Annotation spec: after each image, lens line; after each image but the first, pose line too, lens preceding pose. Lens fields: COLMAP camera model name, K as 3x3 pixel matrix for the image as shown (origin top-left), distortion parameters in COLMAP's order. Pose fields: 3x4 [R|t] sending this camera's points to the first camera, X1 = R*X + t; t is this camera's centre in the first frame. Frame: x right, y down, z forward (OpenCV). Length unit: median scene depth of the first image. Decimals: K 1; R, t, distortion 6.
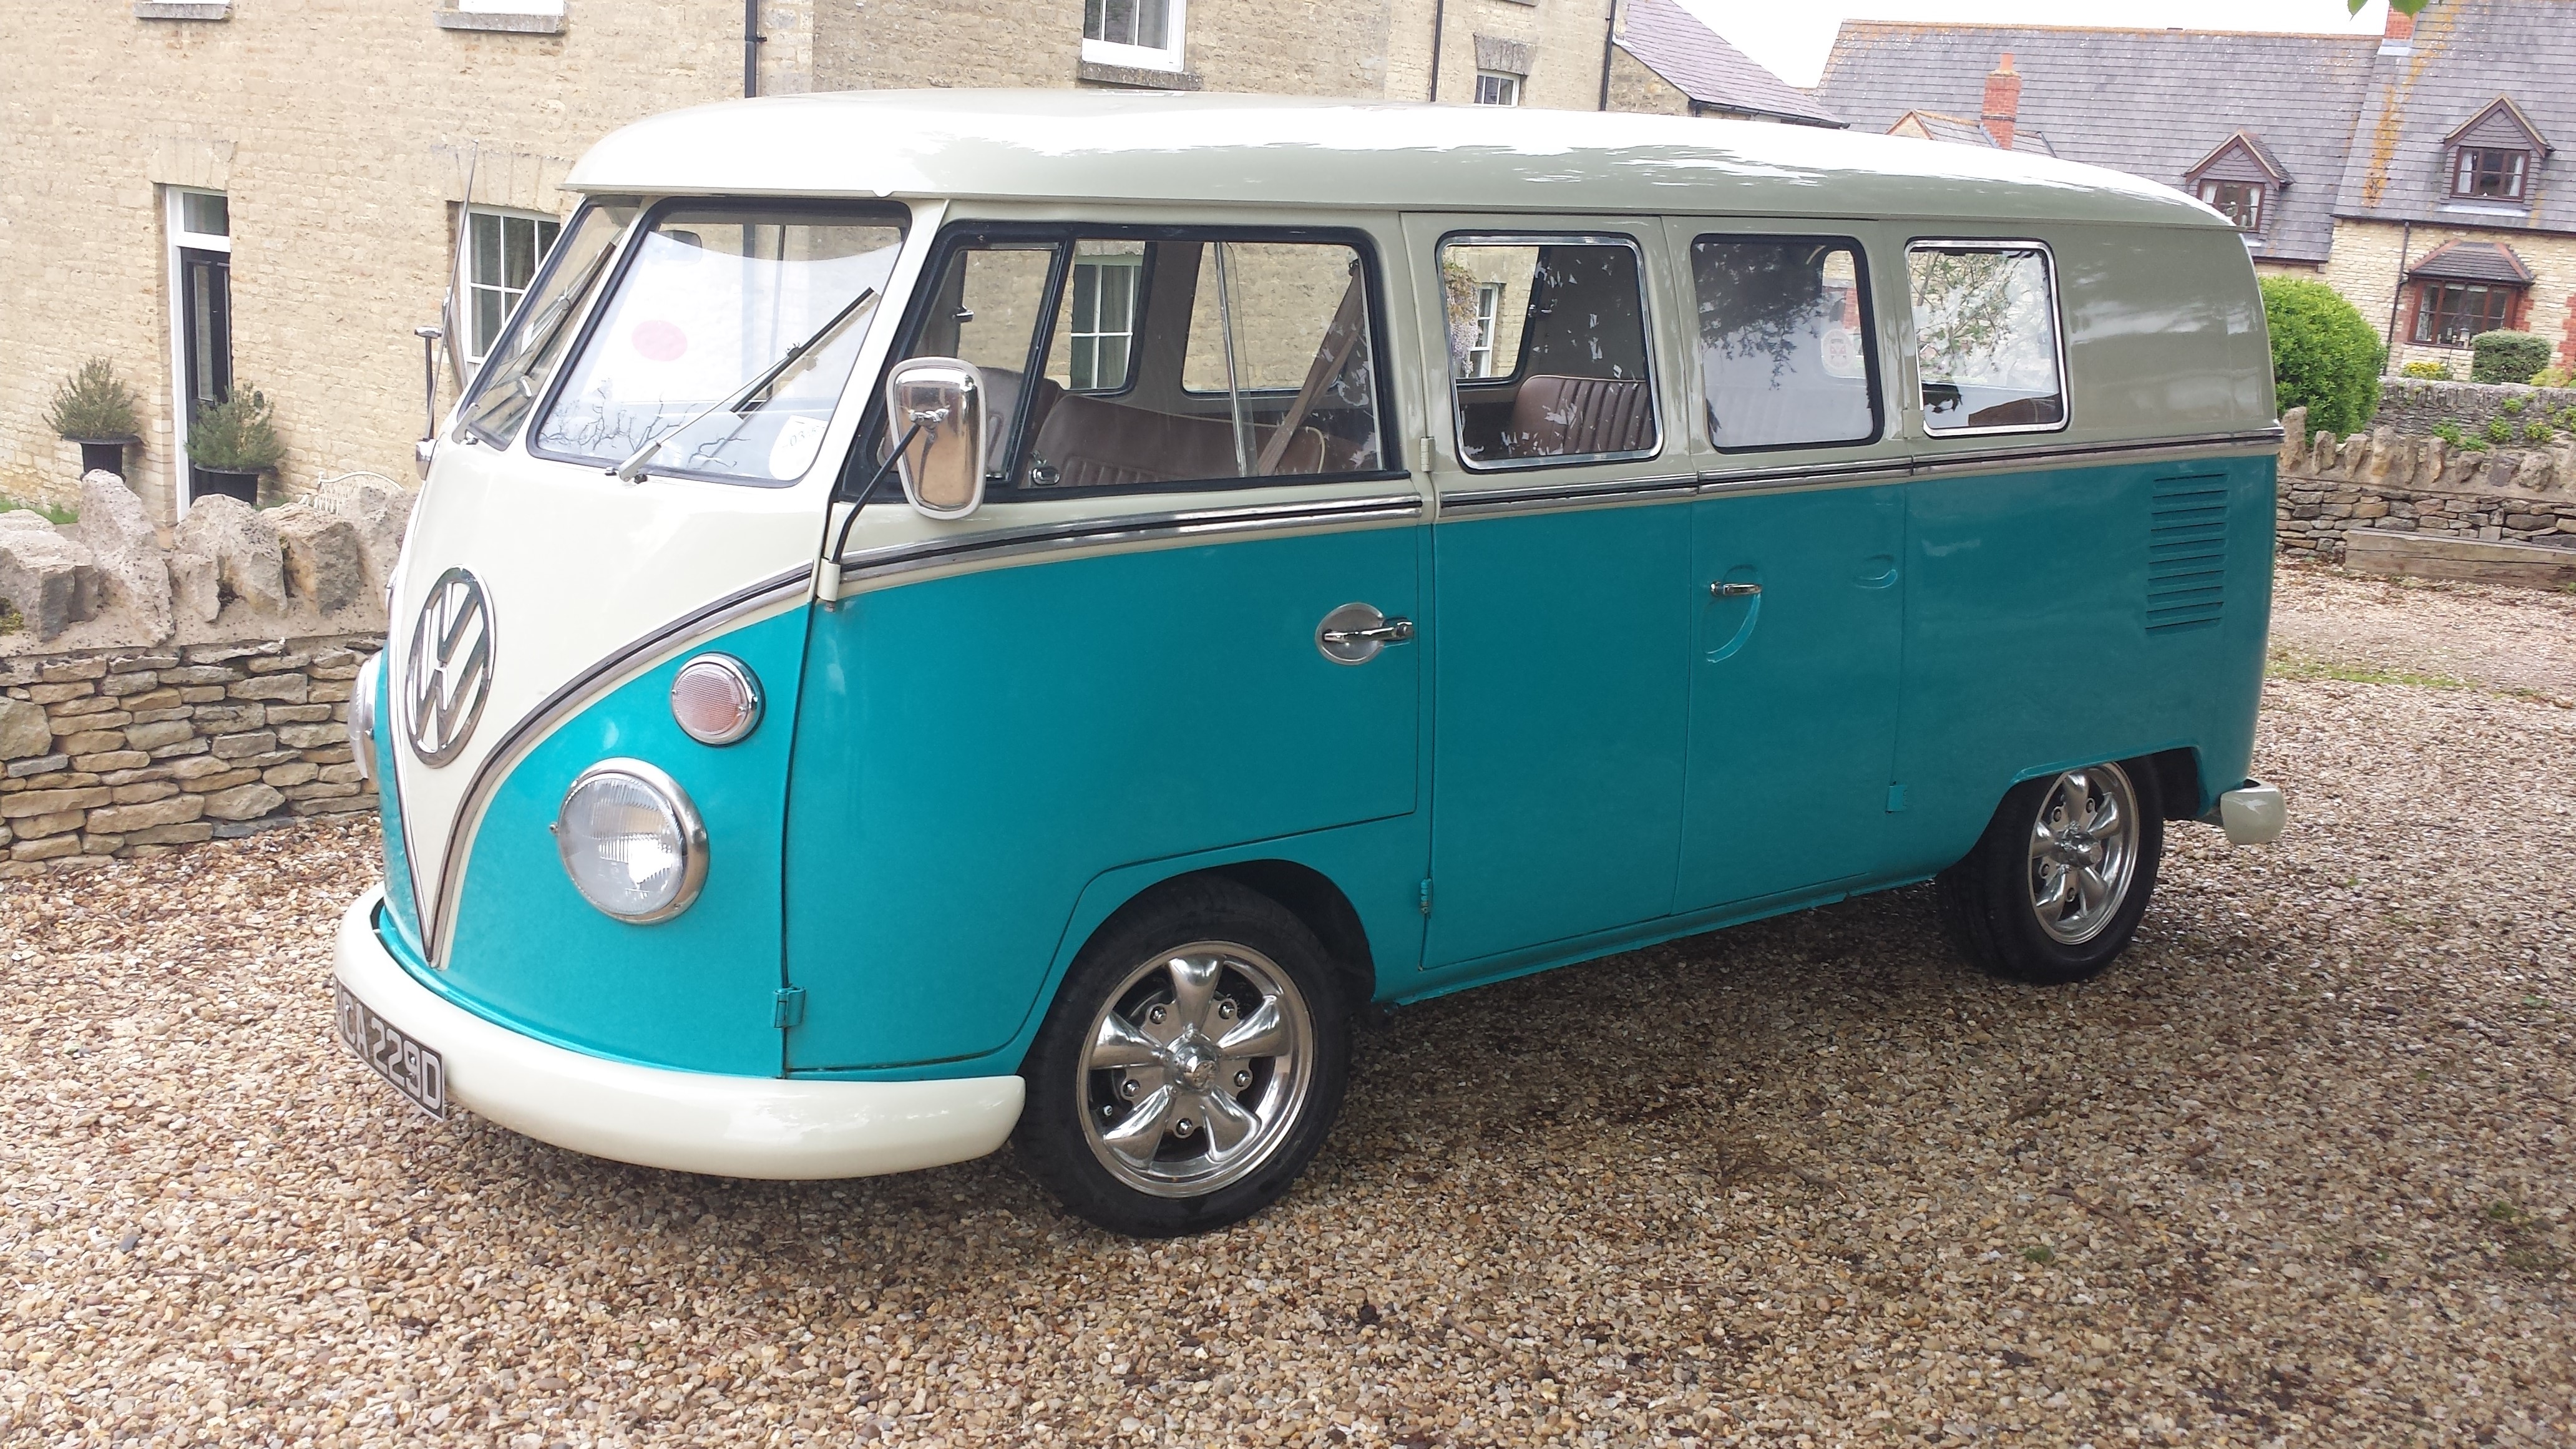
lens RADIAL K [[2412.3, 0, 1303.8], [0, 2412.3, 641.1], [0, 0, 1]] dist [0.158556, -0.415454]
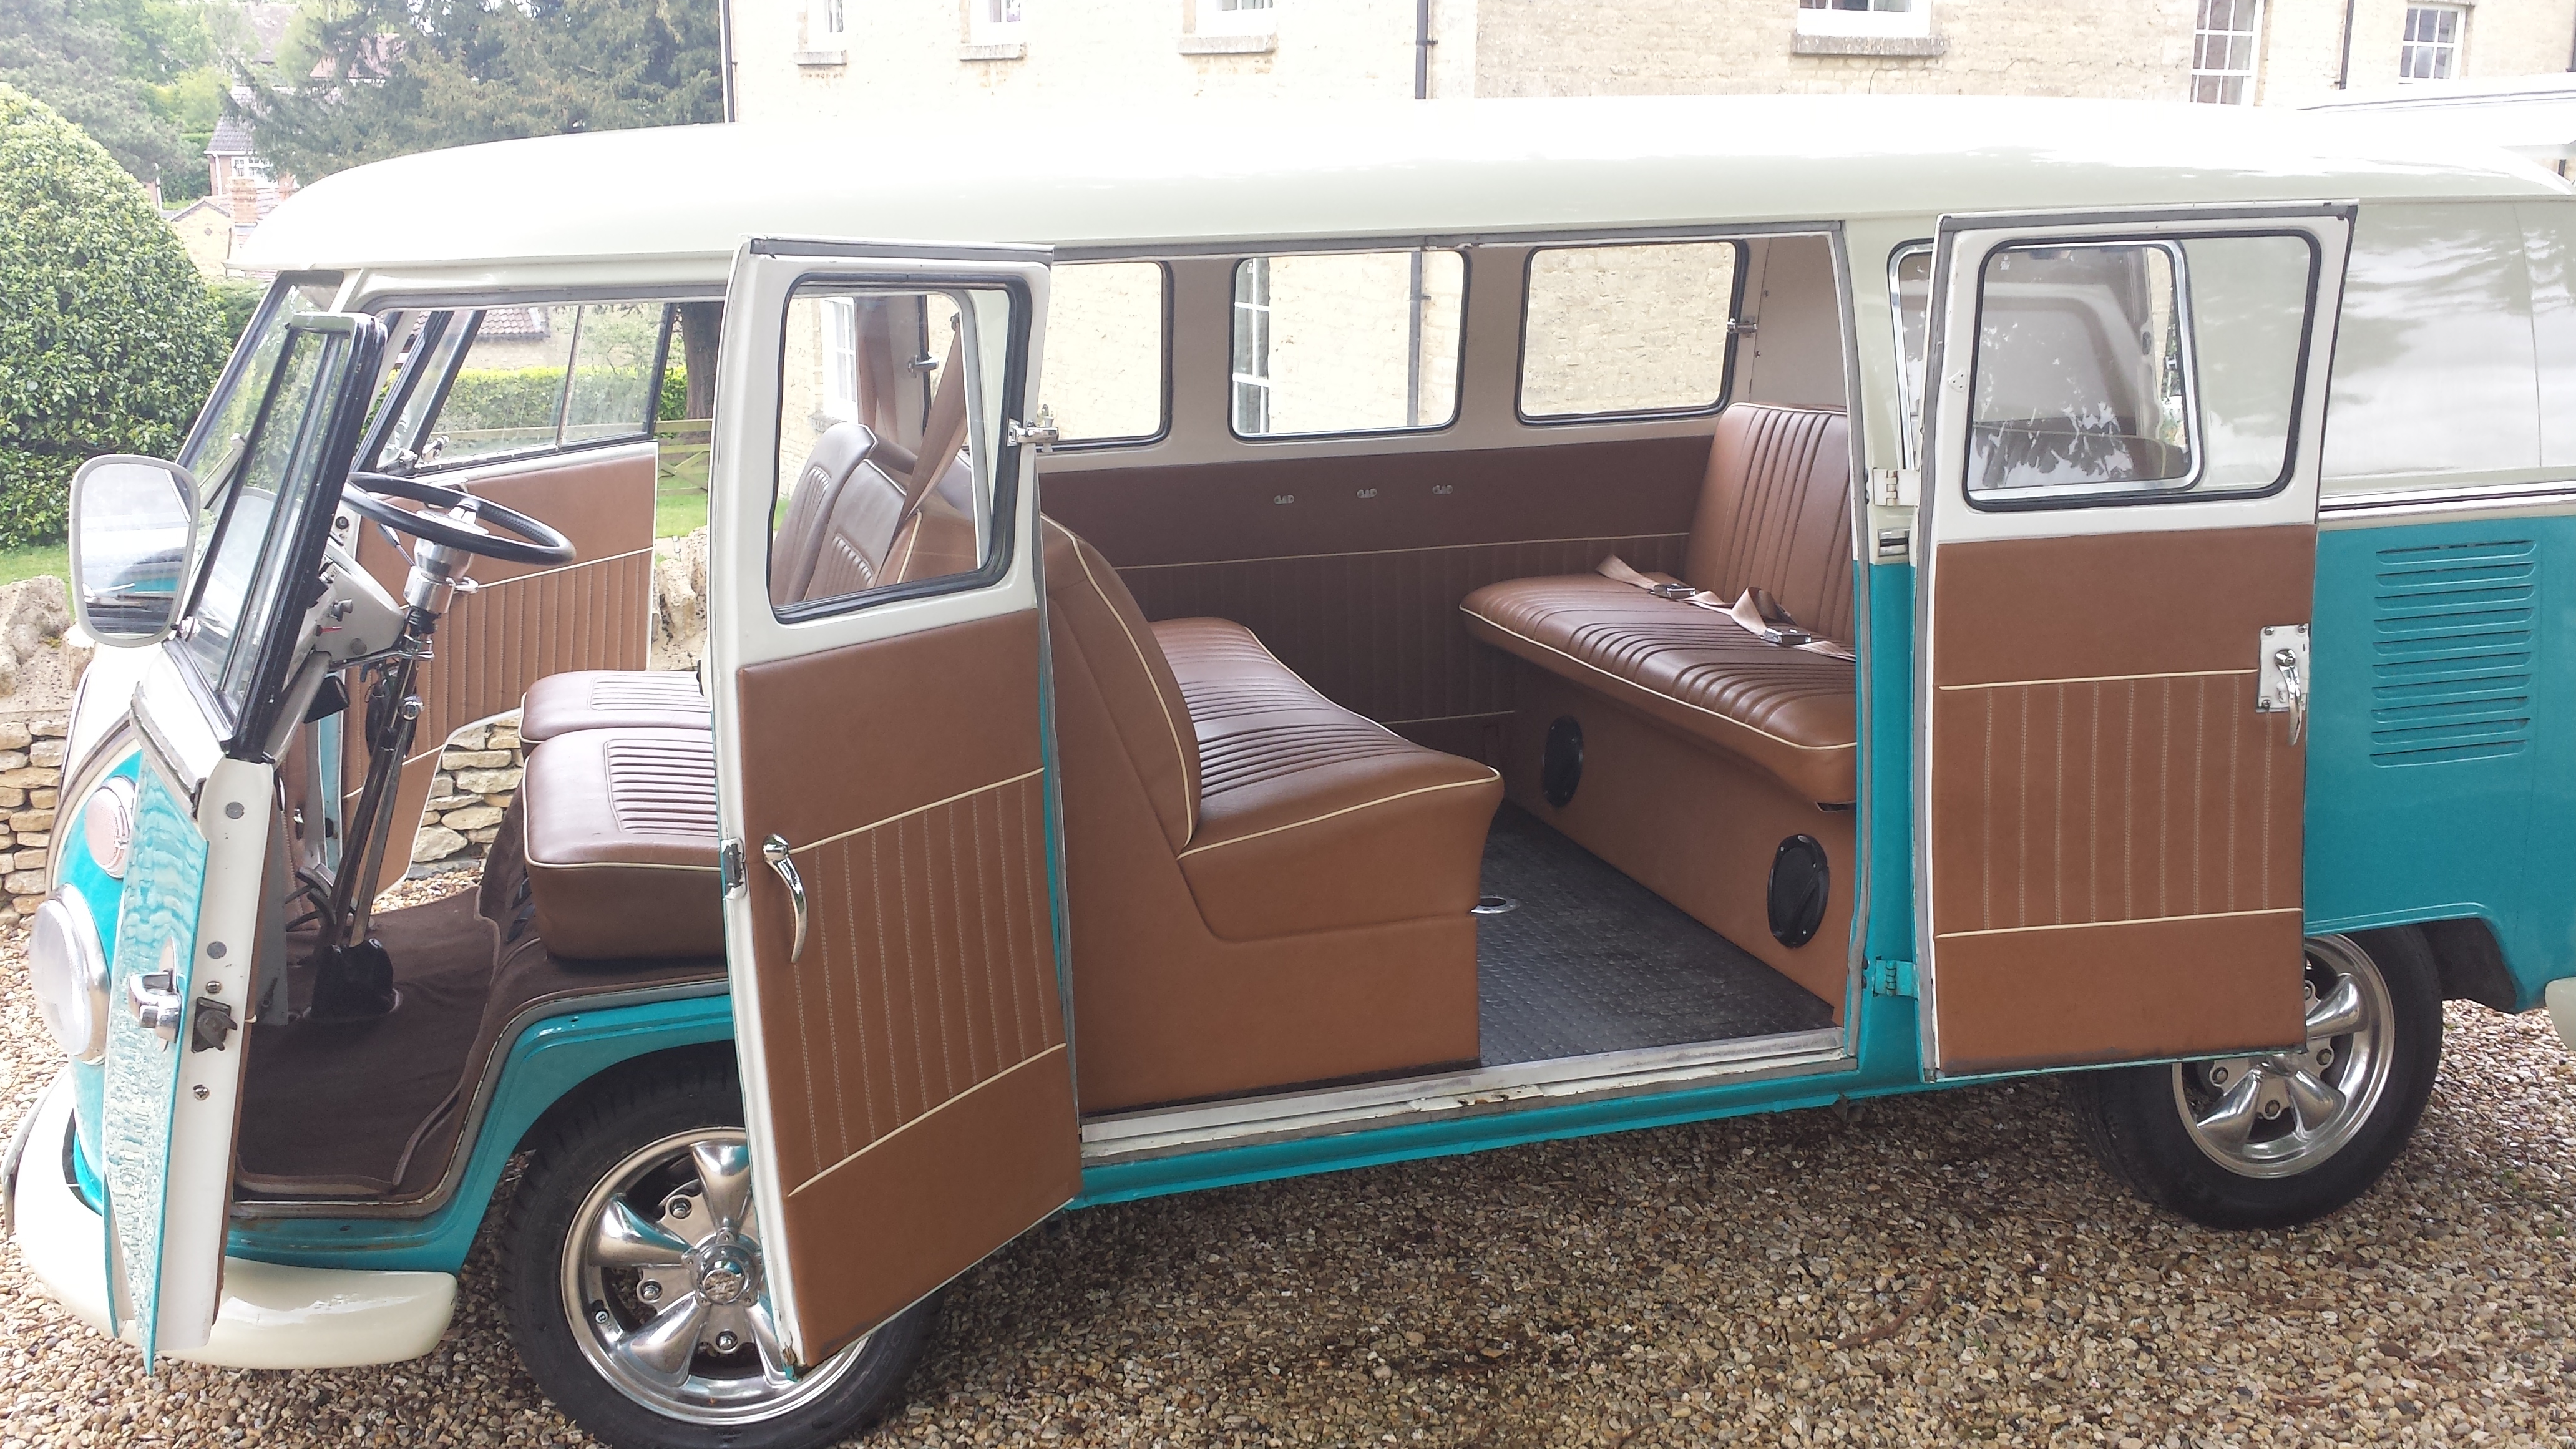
lens RADIAL K [[2412.3, 0, 1303.8], [0, 2412.3, 641.1], [0, 0, 1]] dist [0.158556, -0.415454]
pose [[0.924255, 0.021192, -0.381187, 0.278937], [-0.018407, 0.999771, 0.010949, -0.035196], [0.381331, -0.003103, 0.924433, 0.174379]]
